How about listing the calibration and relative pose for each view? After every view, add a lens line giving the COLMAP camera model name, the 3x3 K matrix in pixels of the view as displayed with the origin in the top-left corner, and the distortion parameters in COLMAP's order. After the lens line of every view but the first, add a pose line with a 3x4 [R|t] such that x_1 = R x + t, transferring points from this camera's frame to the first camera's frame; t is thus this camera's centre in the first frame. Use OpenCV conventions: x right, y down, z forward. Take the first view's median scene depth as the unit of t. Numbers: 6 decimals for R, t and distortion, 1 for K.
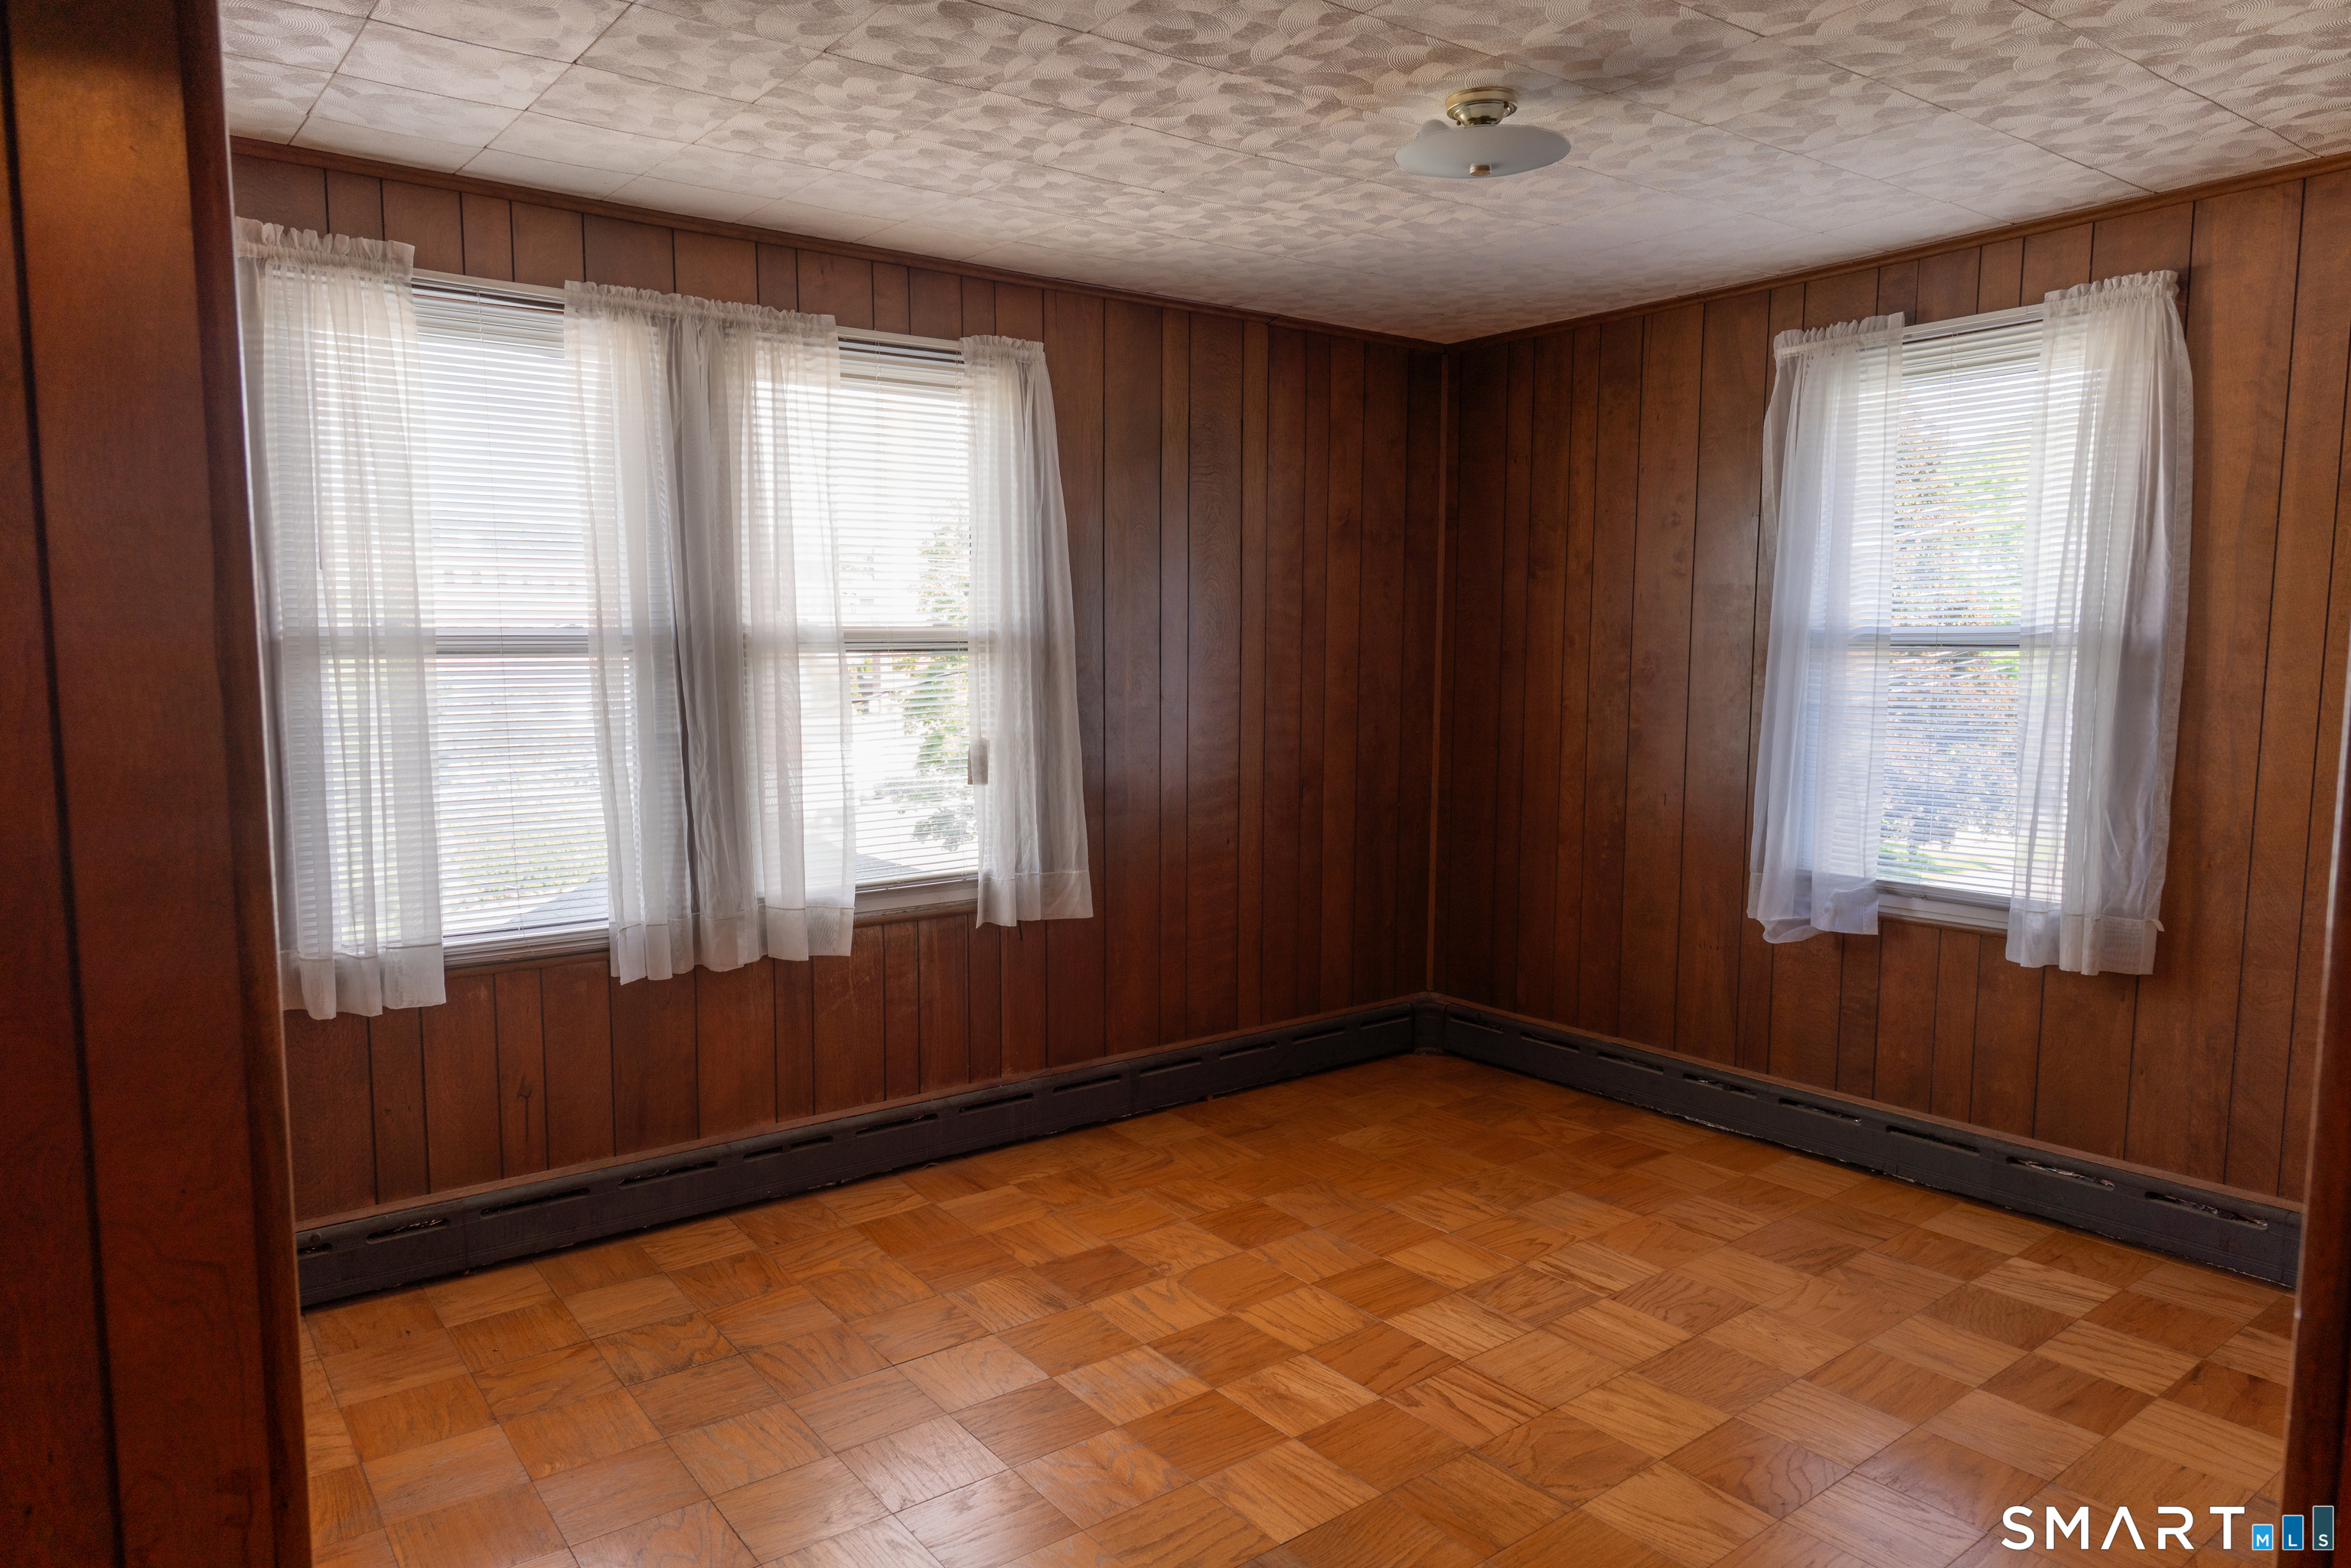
lens RADIAL K [[1482.5, 0, 1174.2], [0, 1482.5, 791.9], [0, 0, 1]] dist [-0.000490, 0.000373]
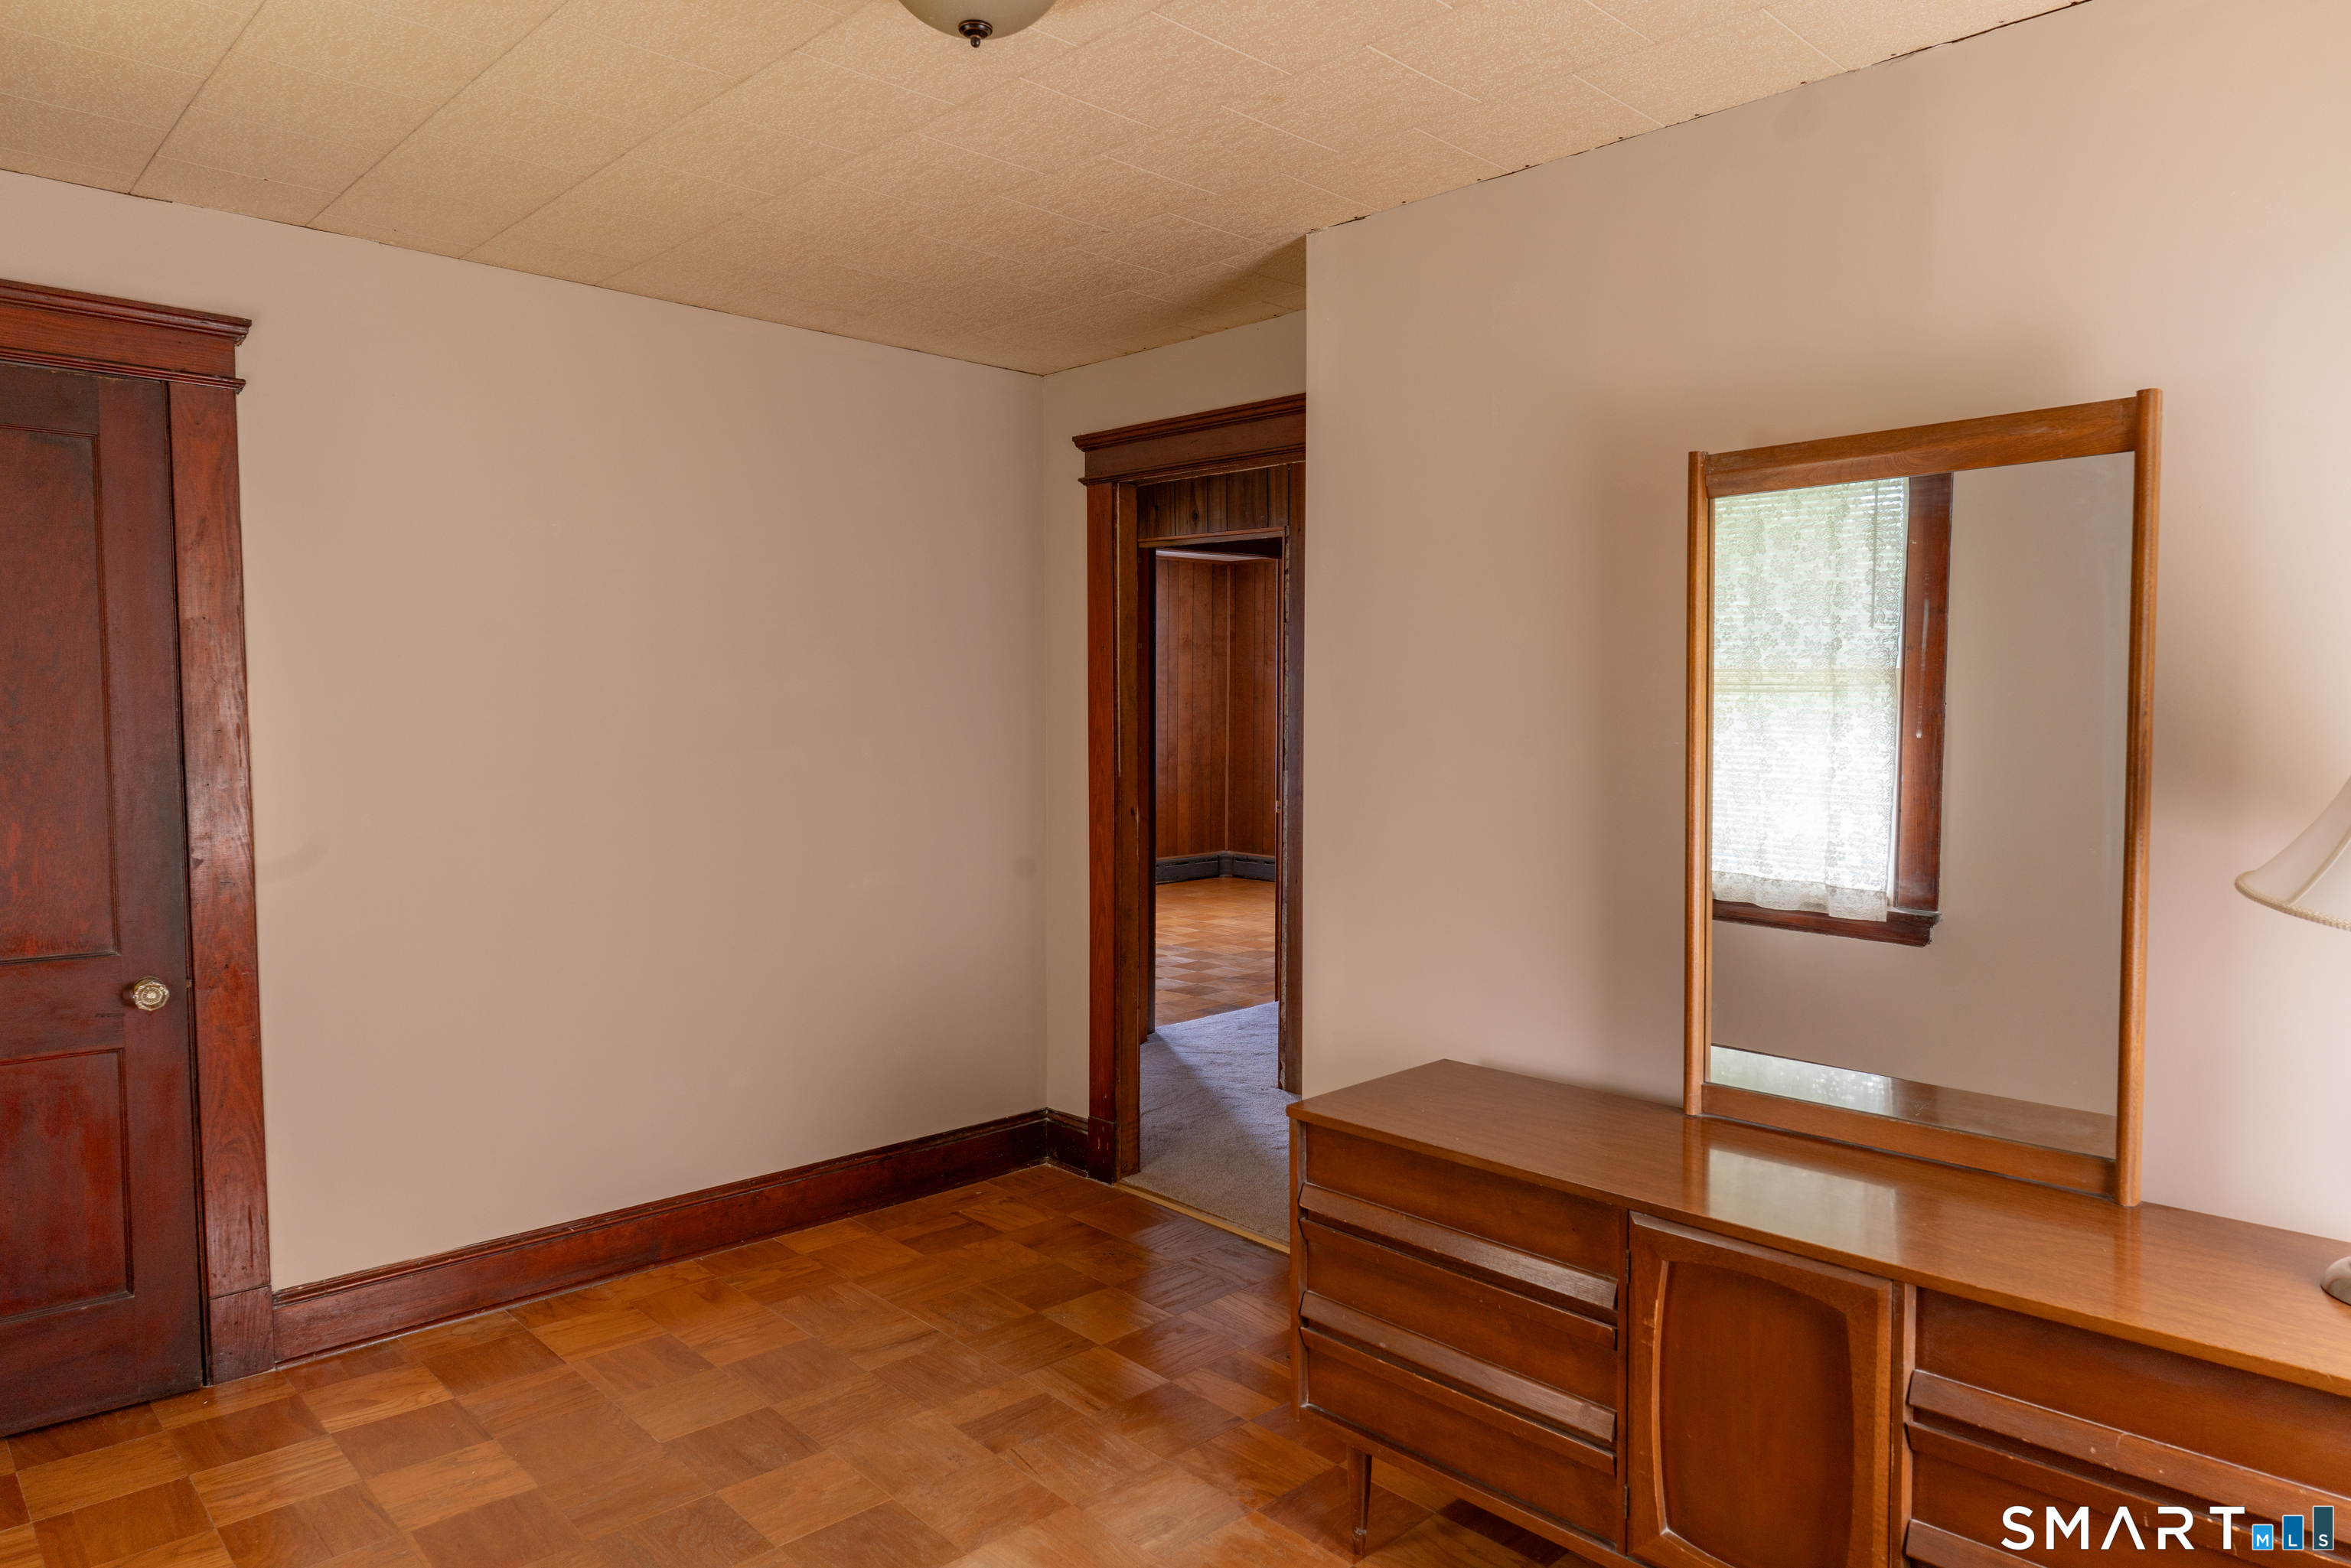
lens RADIAL K [[1482.5, 0, 1175.6], [0, 1482.5, 781.5], [0, 0, 1]] dist [-0.000490, 0.000373]
pose [[0.994205, -0.006165, 0.107320, -0.143631], [0.010995, 0.998950, -0.044475, 0.135147], [-0.106933, 0.045398, 0.993229, -1.231128]]
